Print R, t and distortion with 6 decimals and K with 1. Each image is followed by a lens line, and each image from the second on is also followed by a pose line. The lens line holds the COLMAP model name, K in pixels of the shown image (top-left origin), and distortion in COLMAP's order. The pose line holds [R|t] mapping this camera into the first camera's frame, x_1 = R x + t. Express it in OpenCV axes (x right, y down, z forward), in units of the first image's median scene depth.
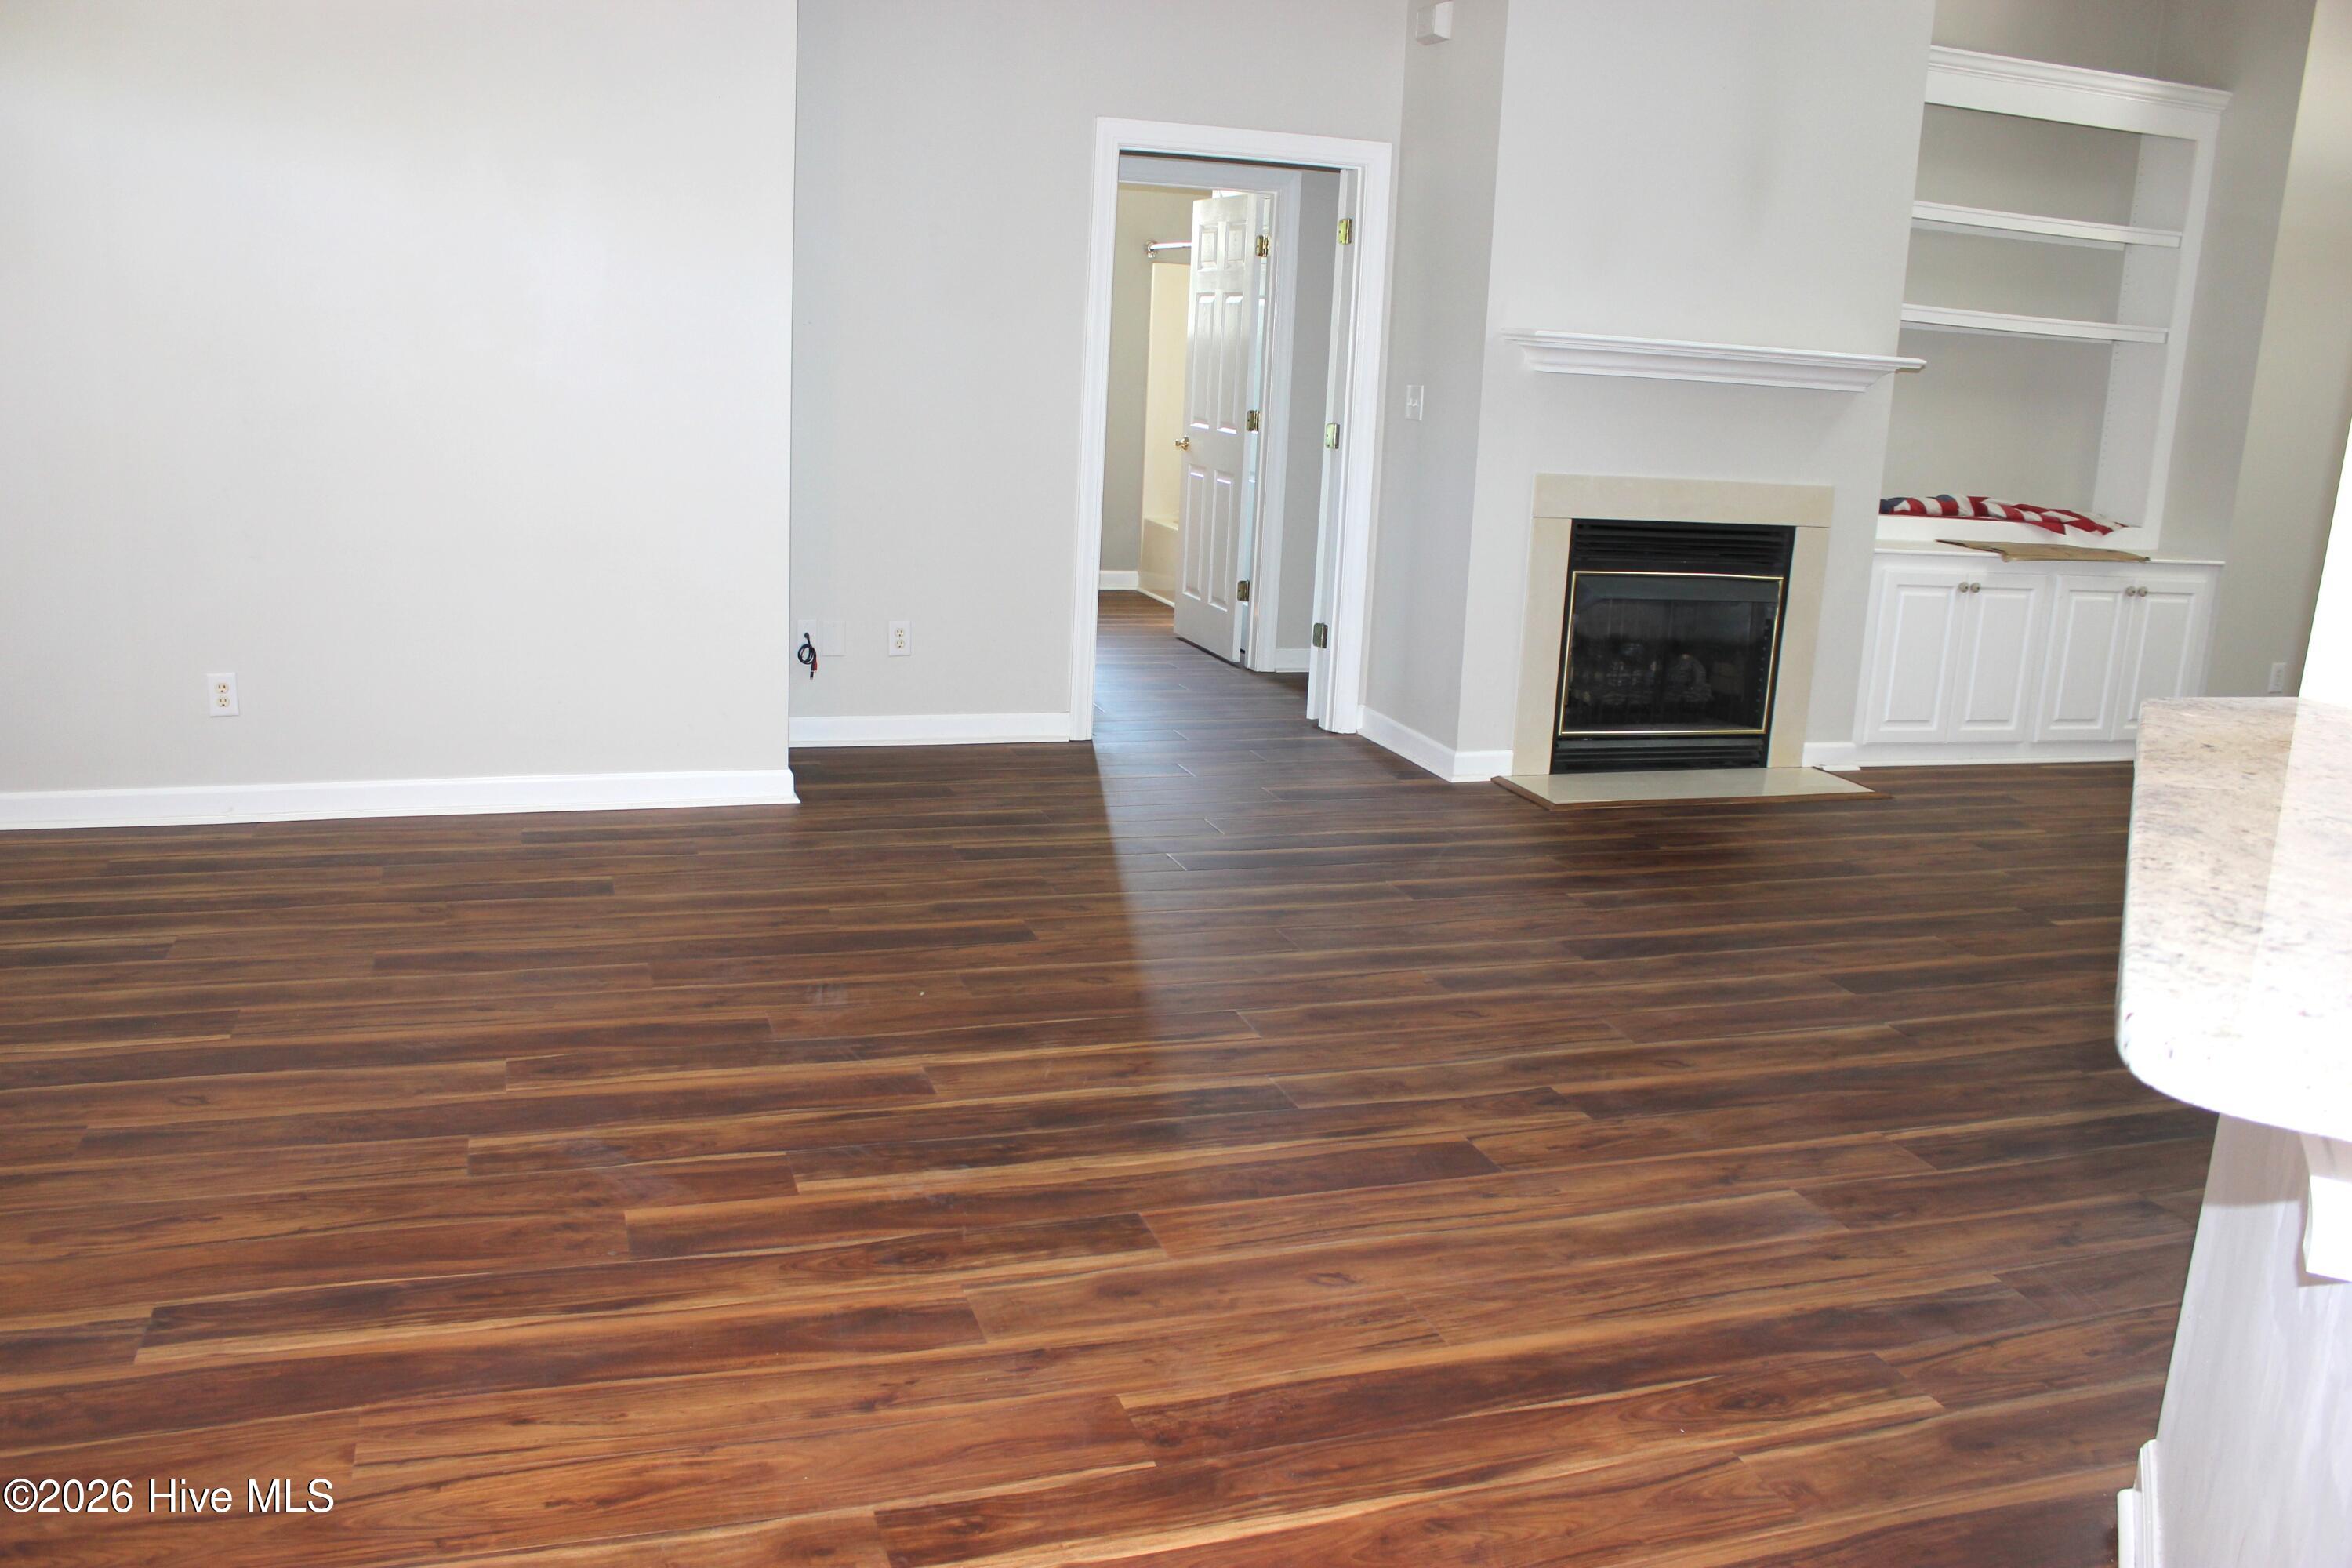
lens RADIAL K [[1959.3, 0, 1176.0], [0, 1959.3, 784.0], [0, 0, 1]] dist [-0.170496, 0.177989]
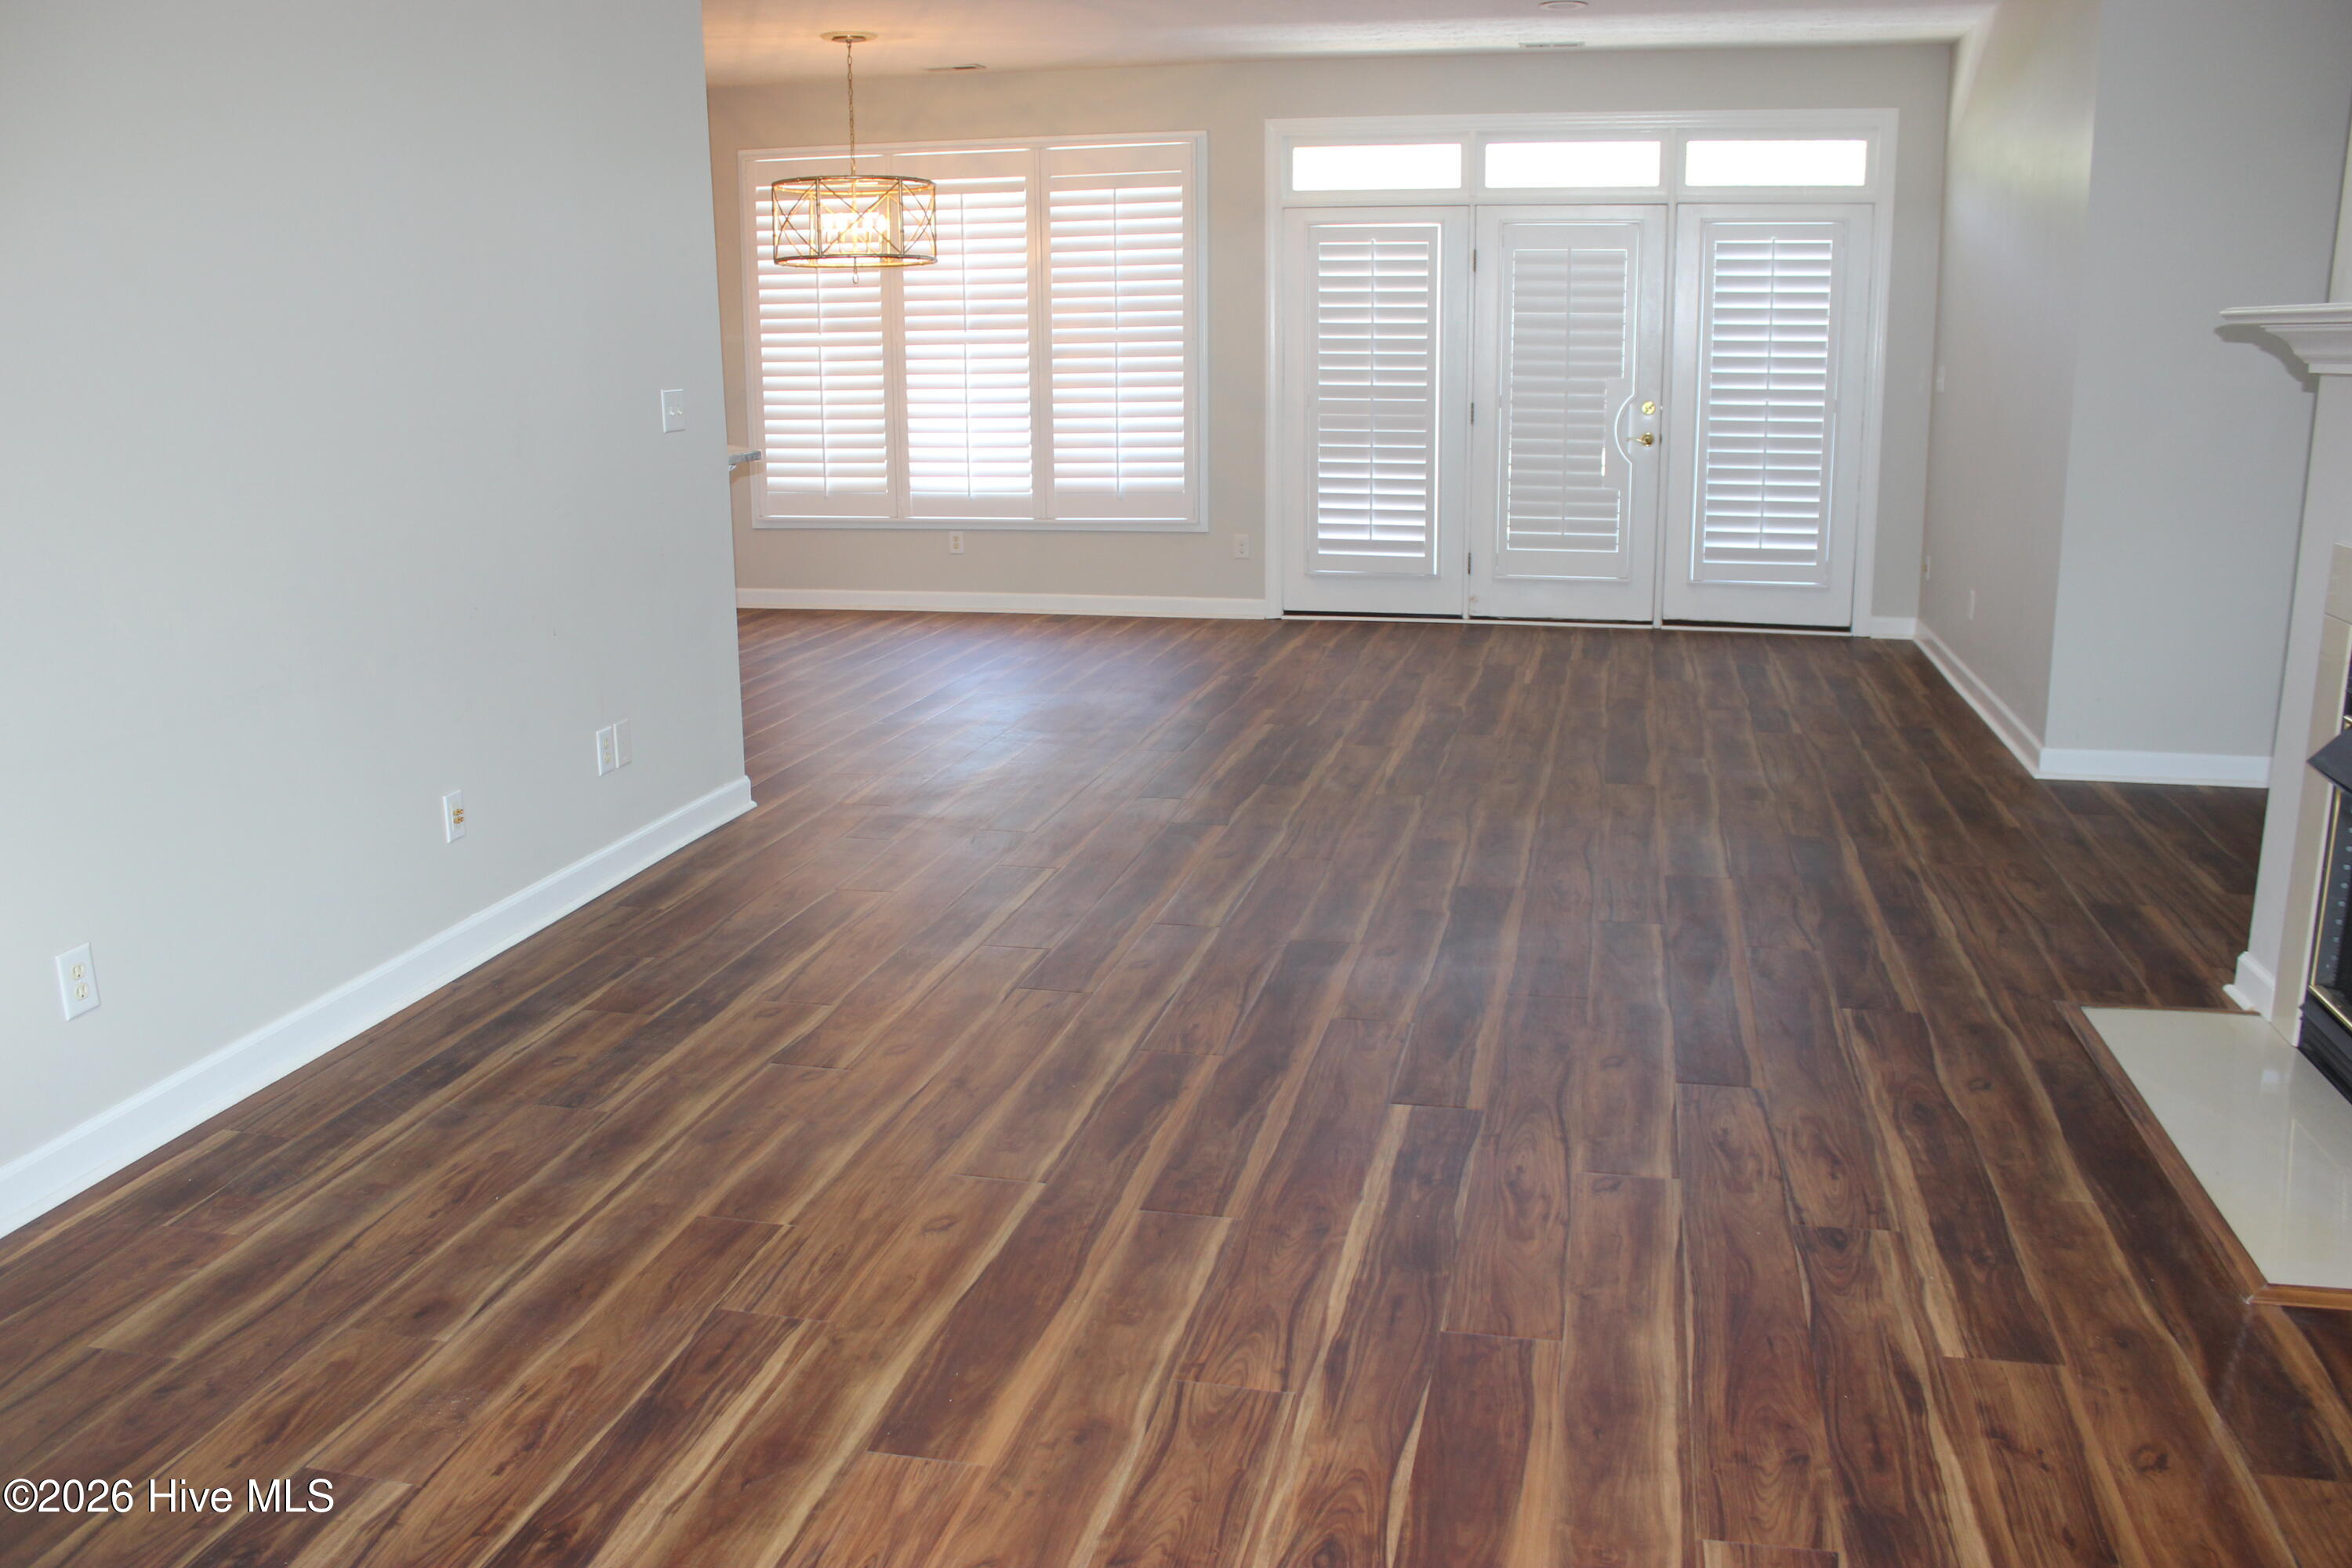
lens RADIAL K [[1959.3, 0, 1176.0], [0, 1959.3, 784.0], [0, 0, 1]] dist [-0.170496, 0.177989]
pose [[-0.524796, 0.152149, -0.837520, 1.496703], [-0.208712, 0.930864, 0.299886, -0.321586], [0.825245, 0.332179, -0.456758, 1.679154]]
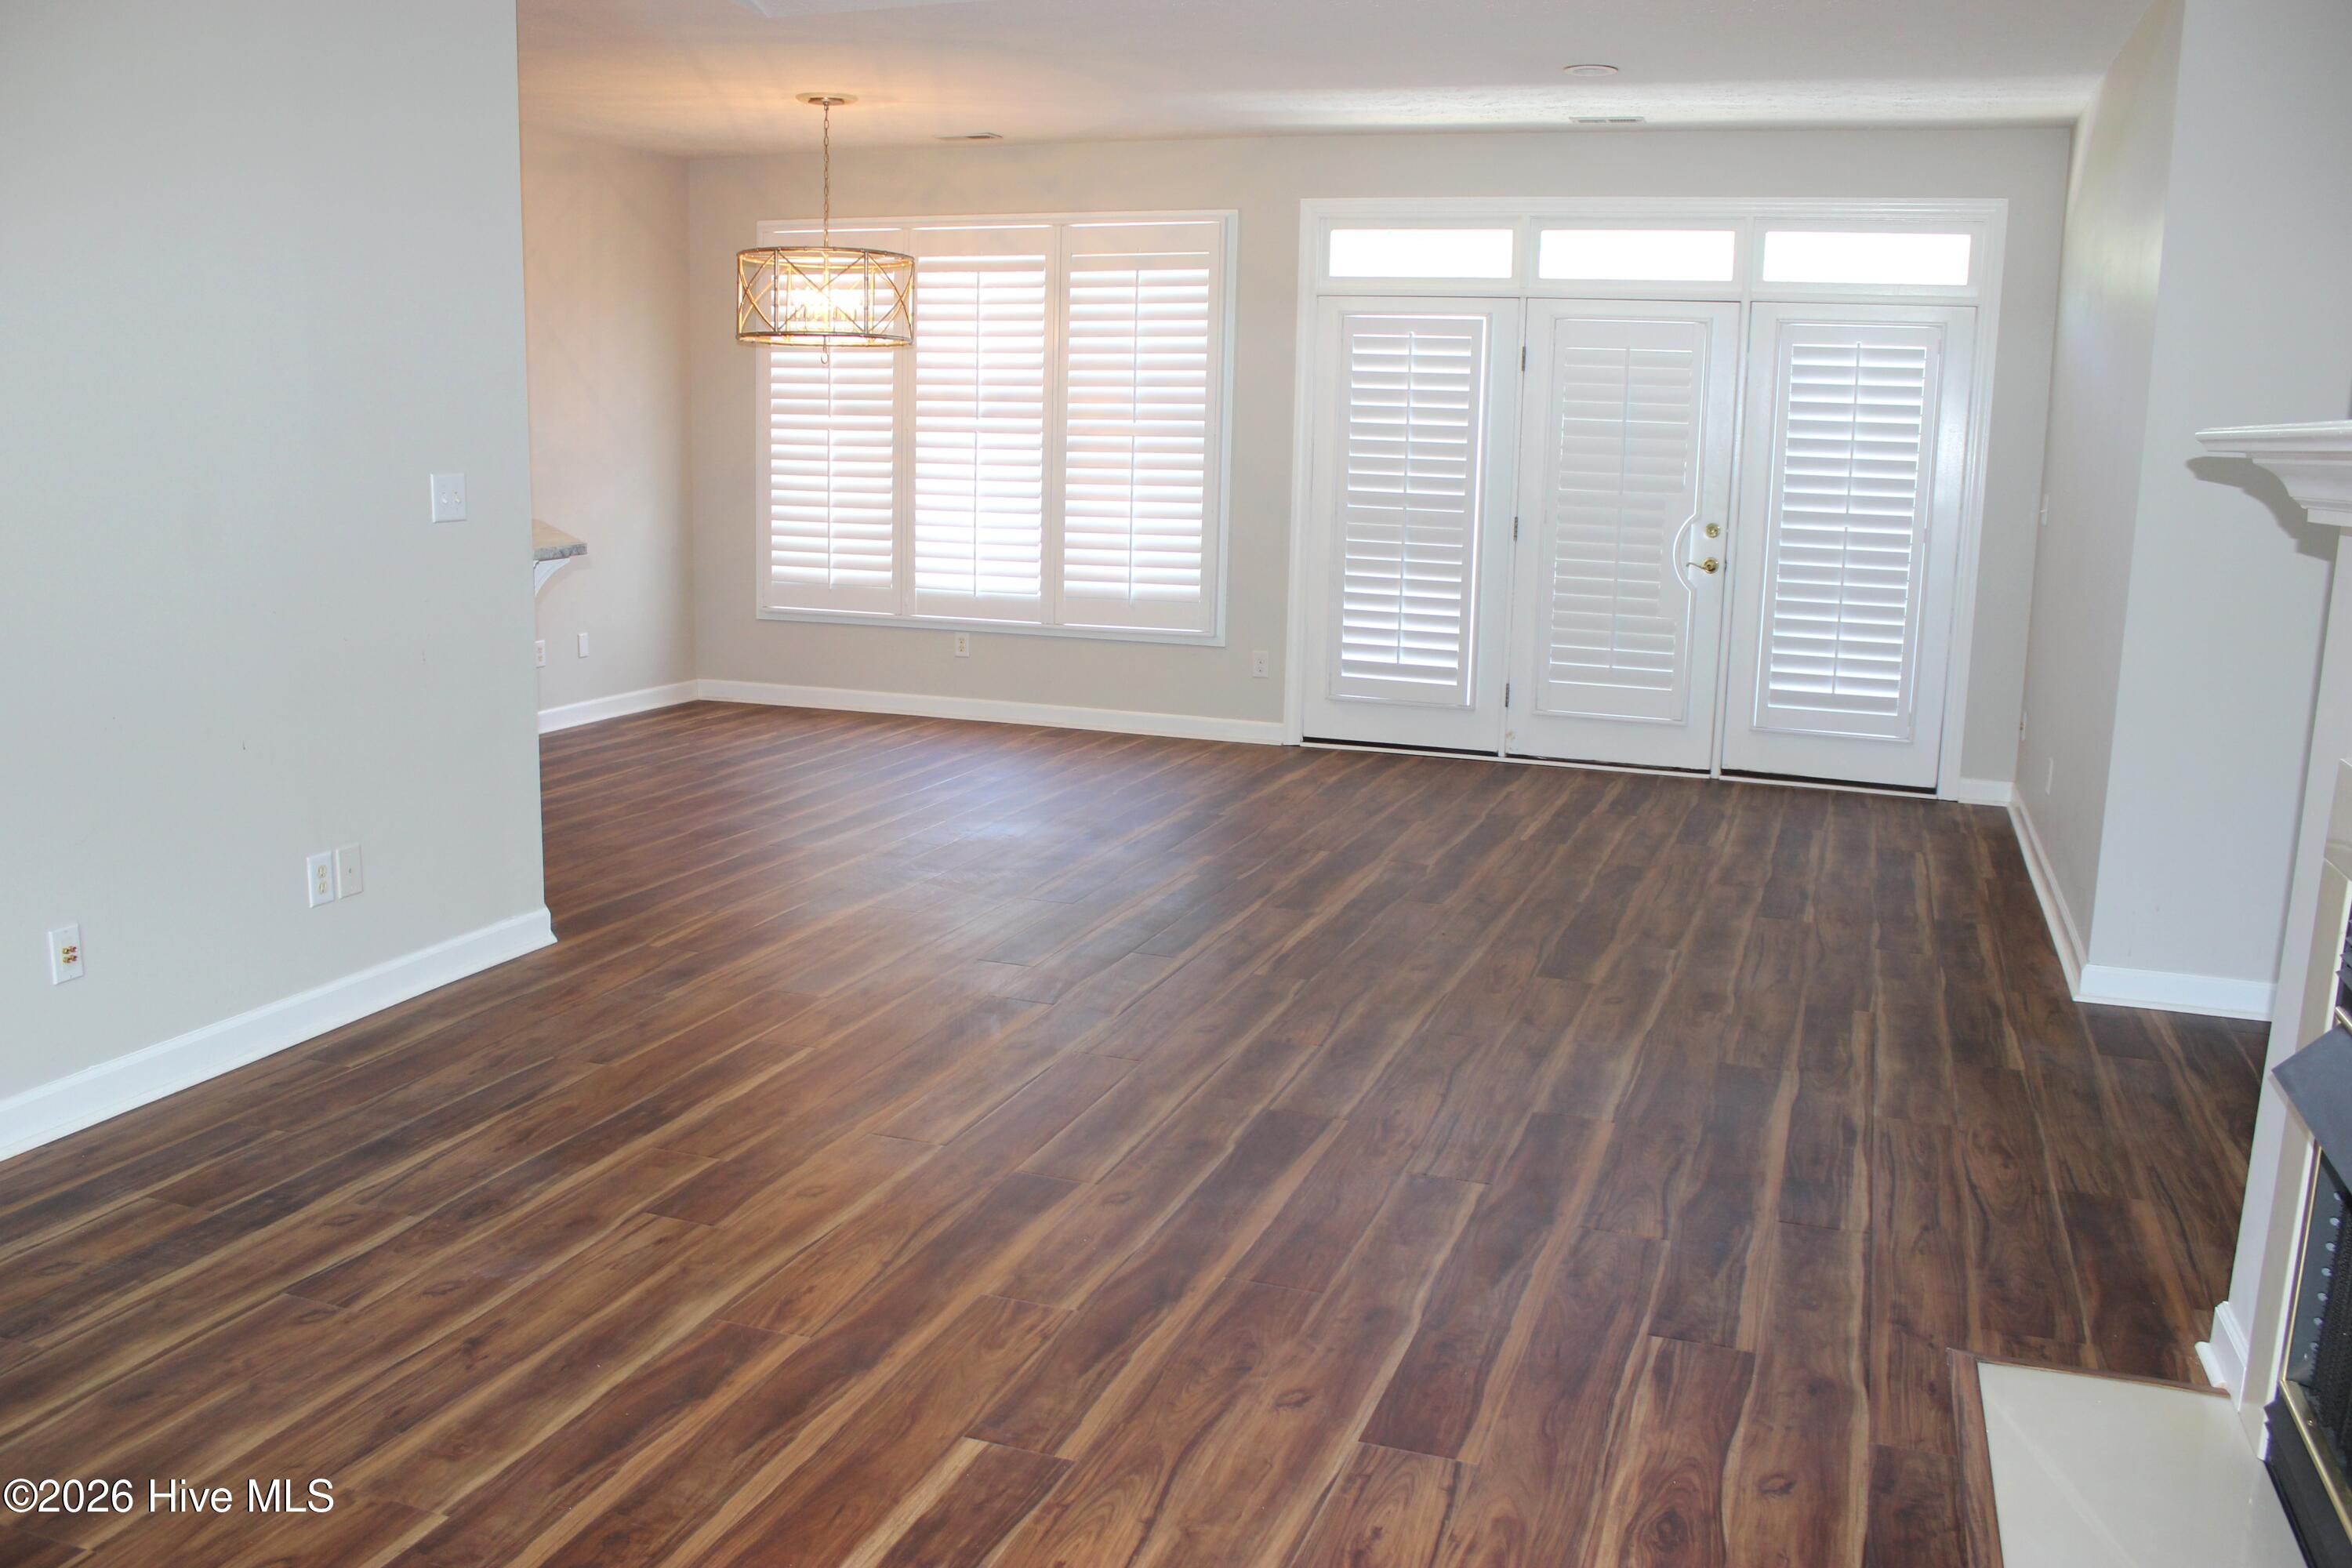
lens RADIAL K [[1959.3, 0, 1176.0], [0, 1959.3, 784.0], [0, 0, 1]] dist [-0.170496, 0.177989]
pose [[-0.621534, 0.082407, -0.779041, 1.146704], [-0.228419, 0.932176, 0.280842, -0.361601], [0.749347, 0.352501, -0.560556, 1.762035]]
